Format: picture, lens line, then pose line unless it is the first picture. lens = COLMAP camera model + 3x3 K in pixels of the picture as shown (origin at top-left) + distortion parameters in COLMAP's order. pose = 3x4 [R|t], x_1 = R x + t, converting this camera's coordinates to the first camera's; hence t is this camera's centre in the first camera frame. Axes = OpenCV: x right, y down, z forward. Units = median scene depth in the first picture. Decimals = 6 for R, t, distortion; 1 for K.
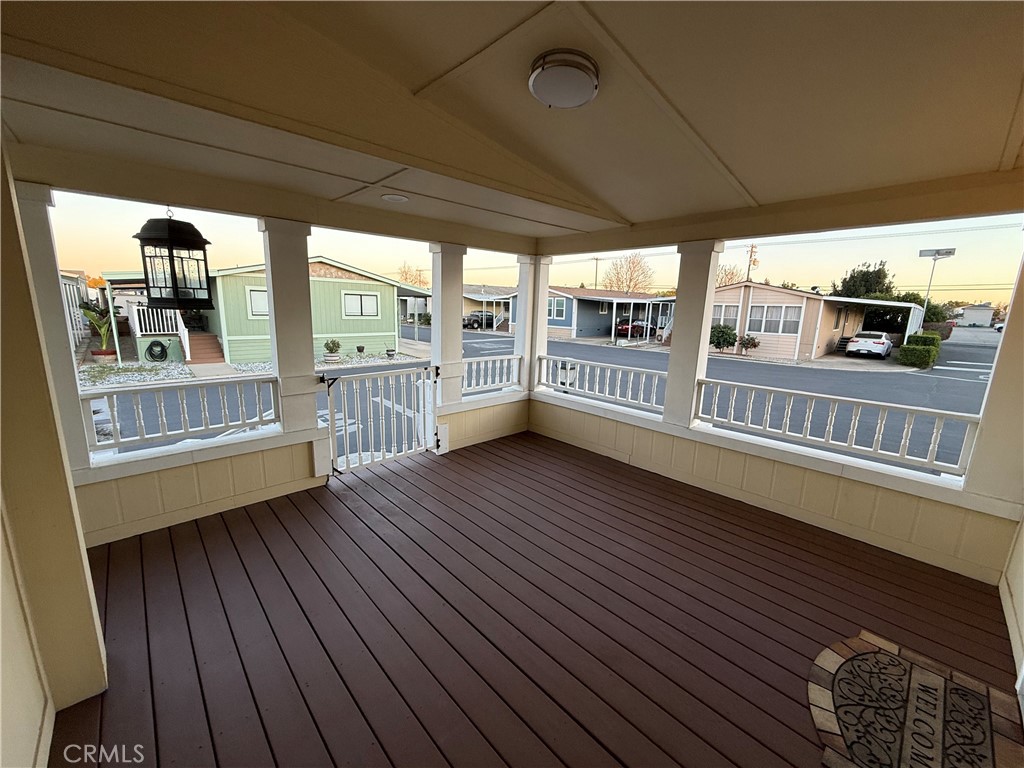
lens RADIAL K [[408.4, 0, 510.0], [0, 408.4, 386.4], [0, 0, 1]] dist [-0.000327, 0.000393]
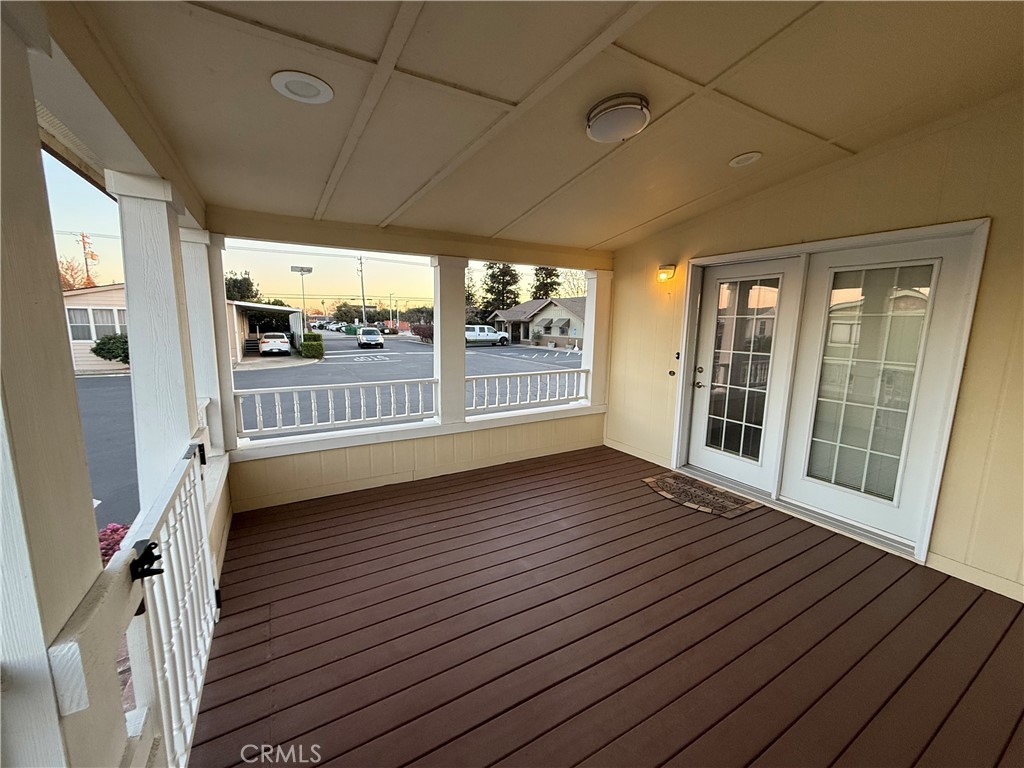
lens RADIAL K [[408.4, 0, 510.0], [0, 408.4, 386.4], [0, 0, 1]] dist [-0.000327, 0.000393]
pose [[0.223490, -0.176807, 0.958536, -0.109435], [0.185808, 0.973105, 0.136172, -0.022578], [-0.956832, 0.147670, 0.250331, 0.107388]]
